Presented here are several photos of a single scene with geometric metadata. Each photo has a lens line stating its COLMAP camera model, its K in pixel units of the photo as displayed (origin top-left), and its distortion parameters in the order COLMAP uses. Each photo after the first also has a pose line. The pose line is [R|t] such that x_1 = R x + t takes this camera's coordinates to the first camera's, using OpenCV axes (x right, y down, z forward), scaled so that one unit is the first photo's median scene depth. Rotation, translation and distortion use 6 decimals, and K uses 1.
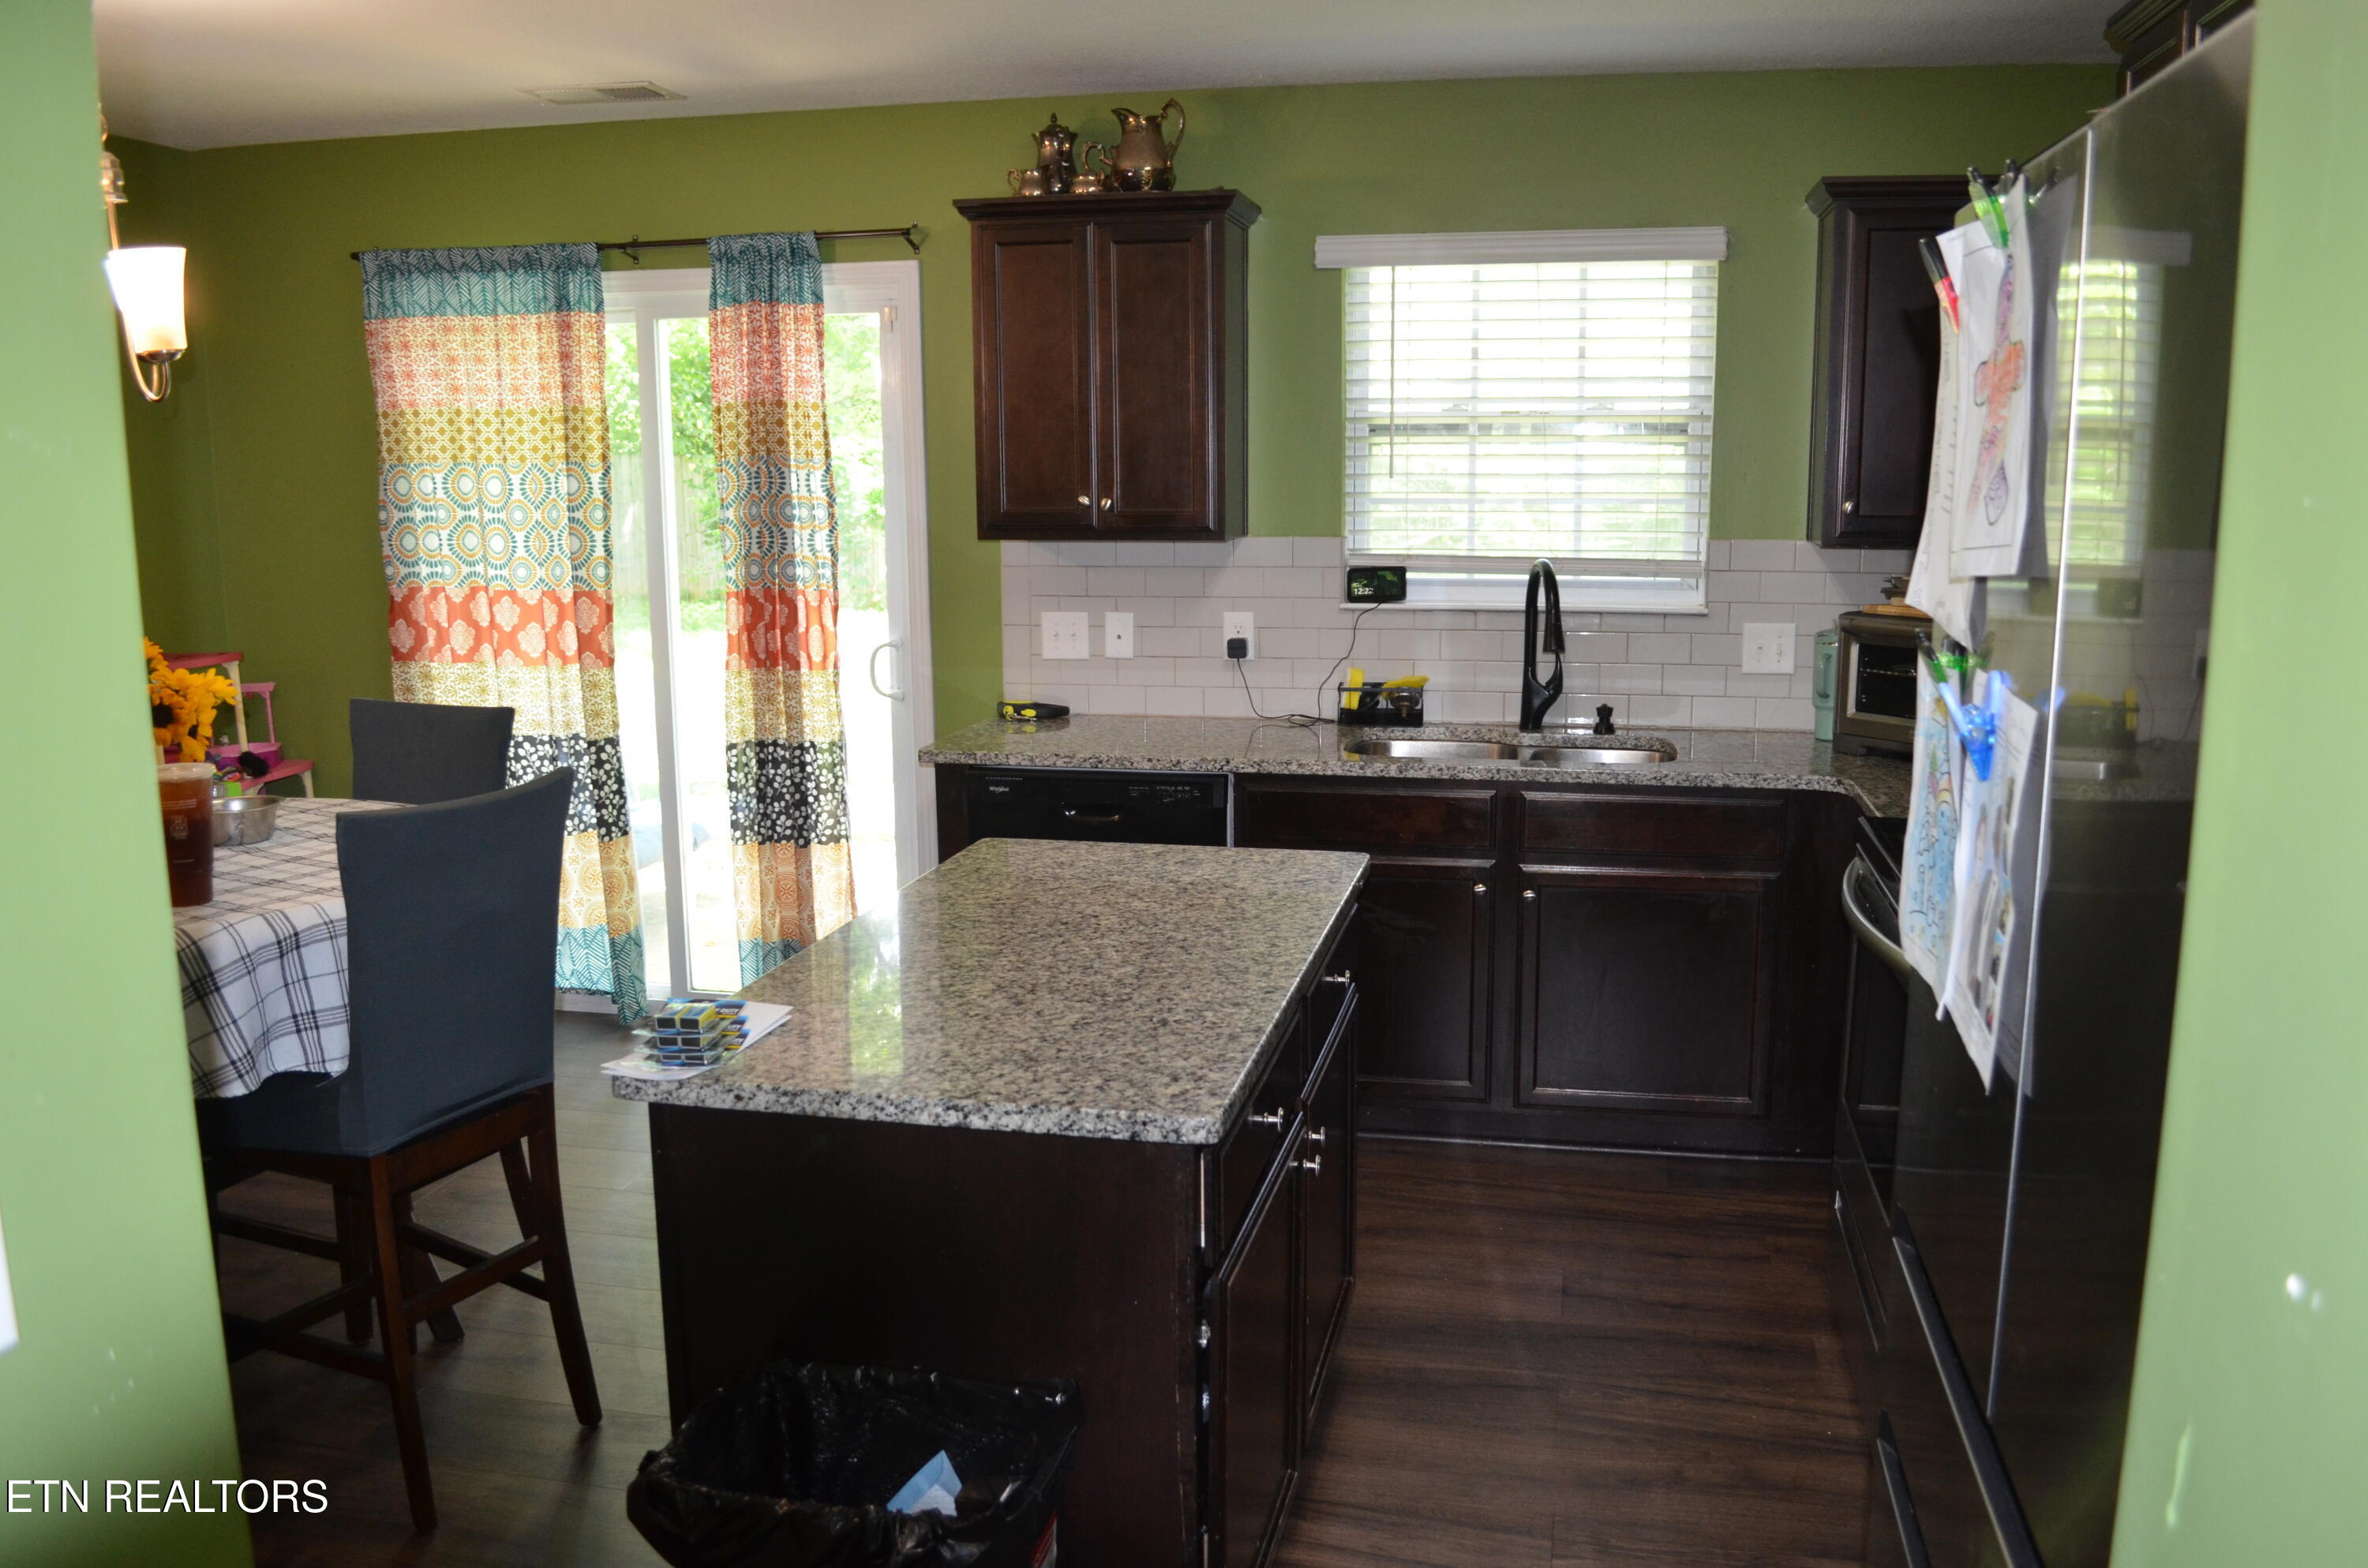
lens RADIAL K [[1872.7, 0, 1201.3], [0, 1872.7, 797.2], [0, 0, 1]] dist [-0.062965, -0.003879]
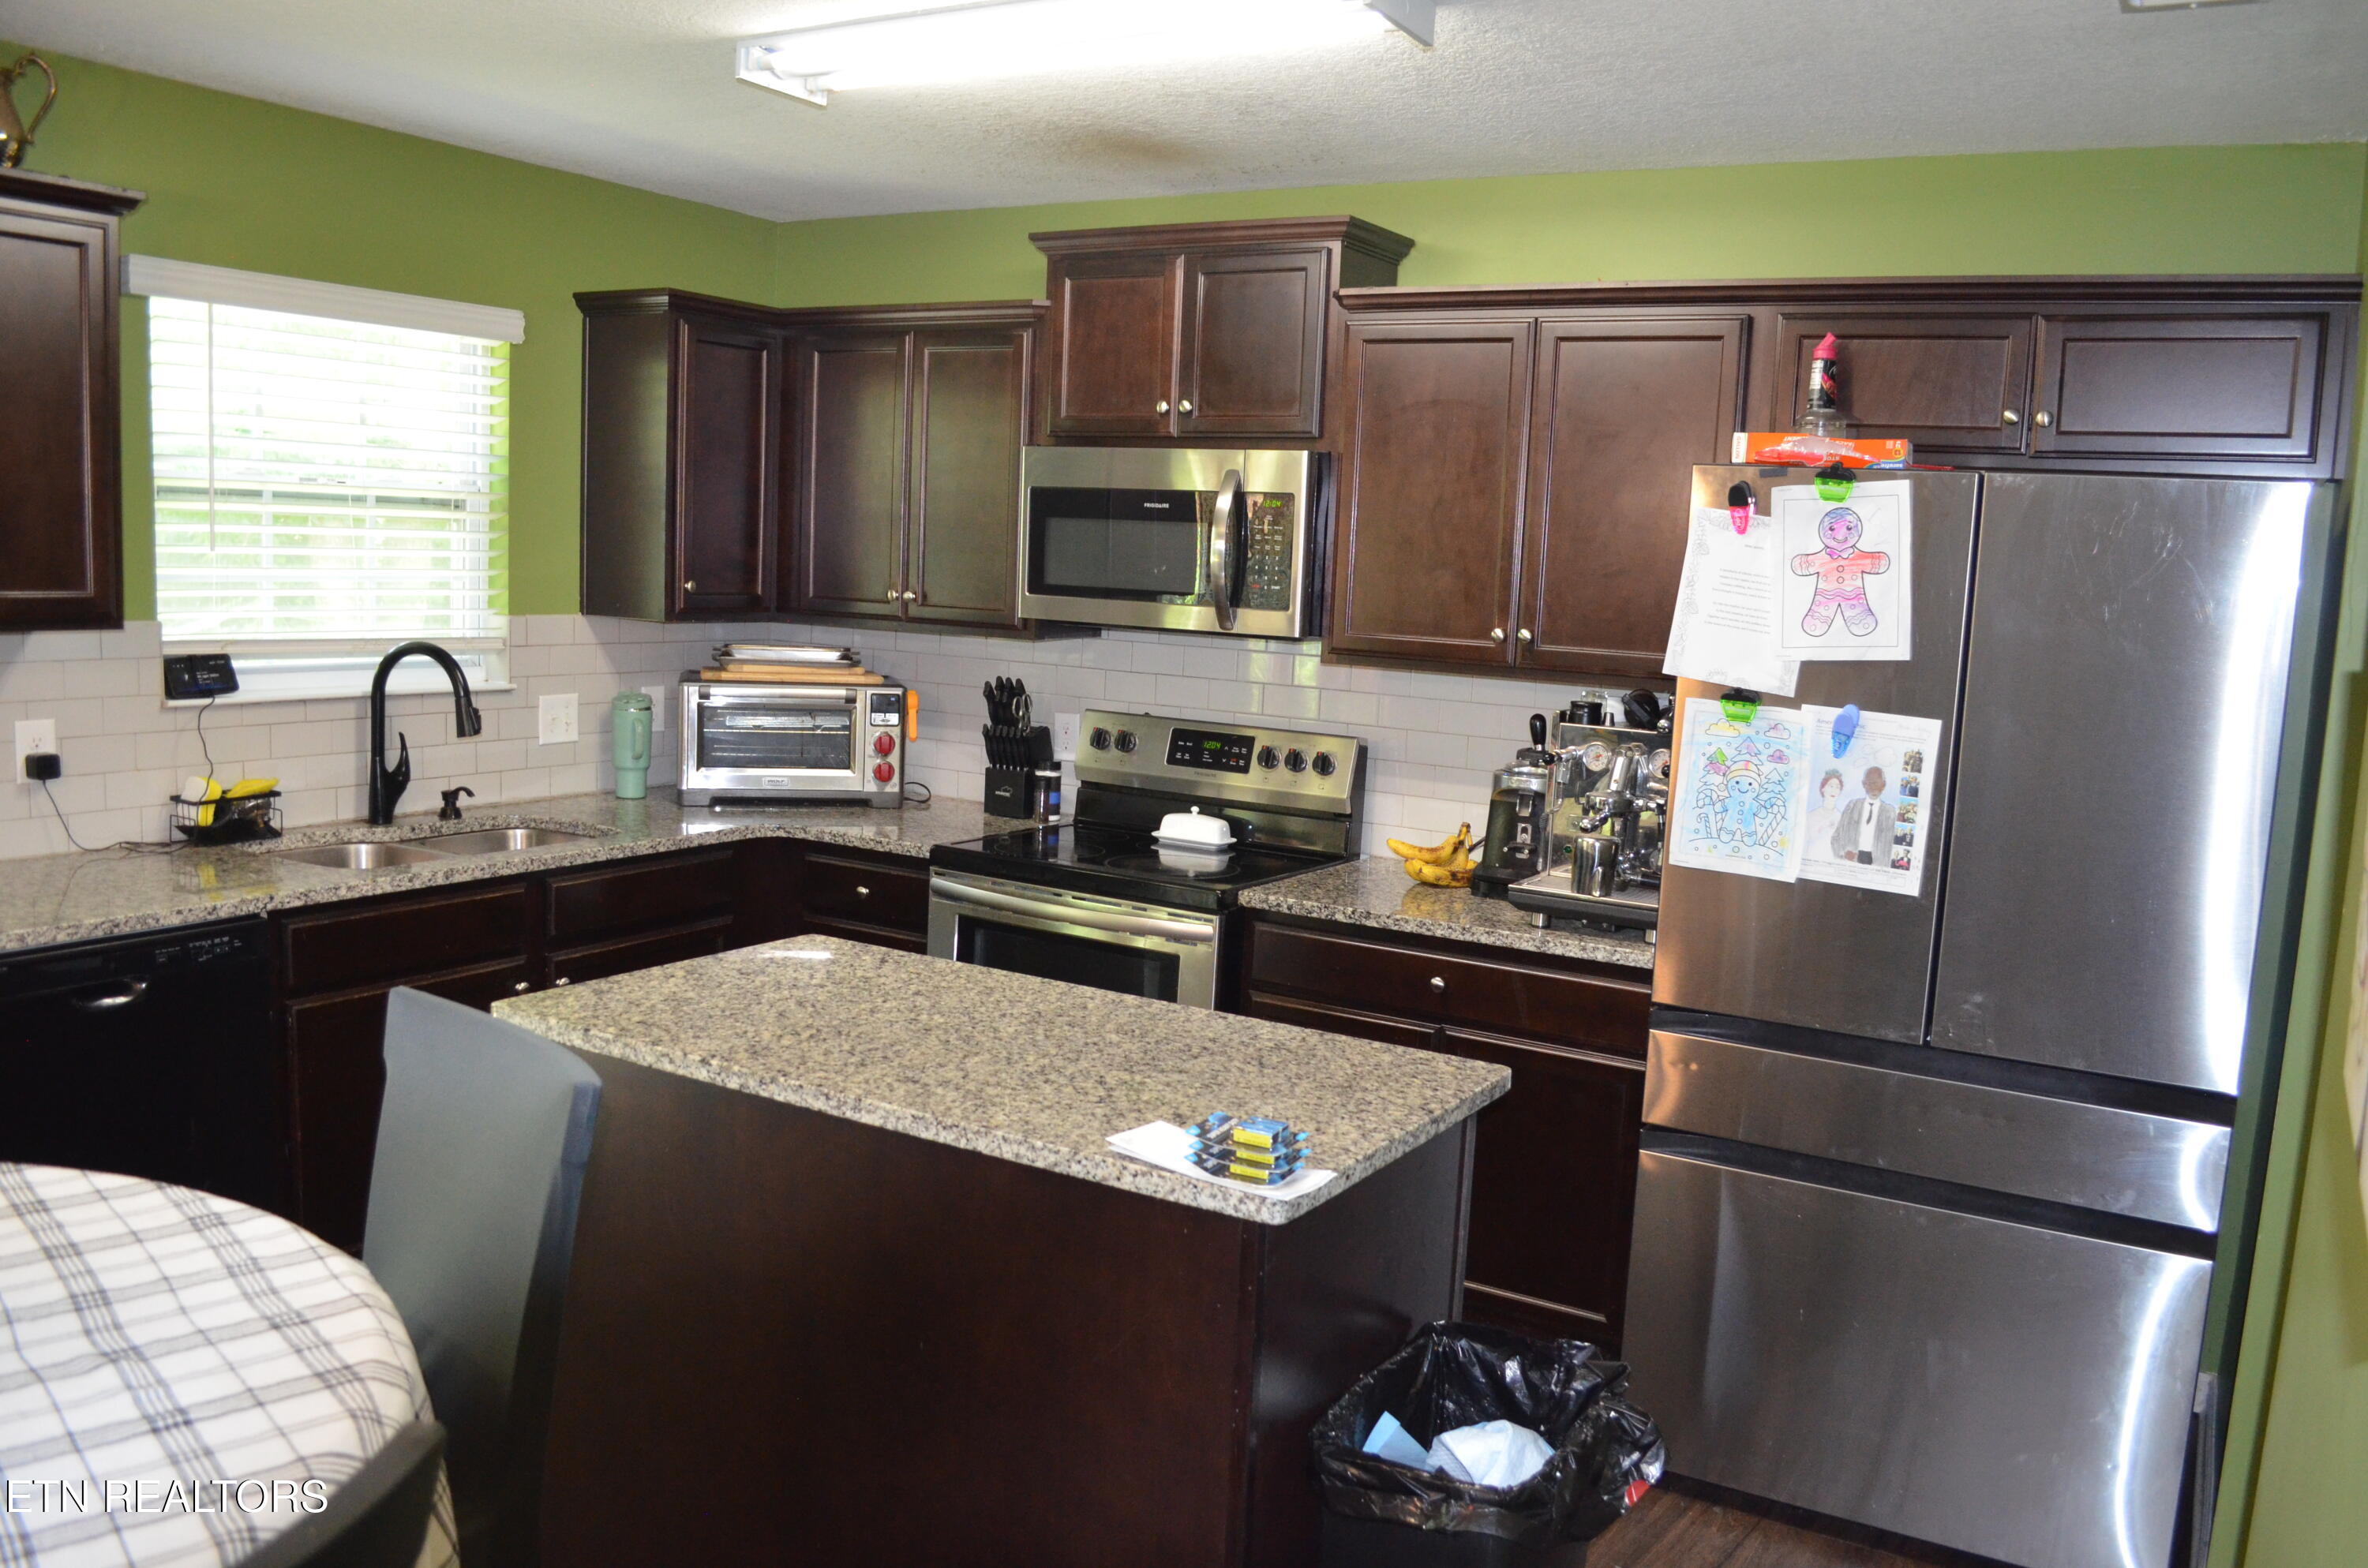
lens RADIAL K [[1872.7, 0, 1197.0], [0, 1872.7, 779.6], [0, 0, 1]] dist [-0.062965, -0.003879]
pose [[0.328268, -0.095258, 0.939769, -0.549531], [0.126796, 0.990341, 0.056093, -0.057945], [-0.936036, 0.100746, 0.337175, 0.311881]]
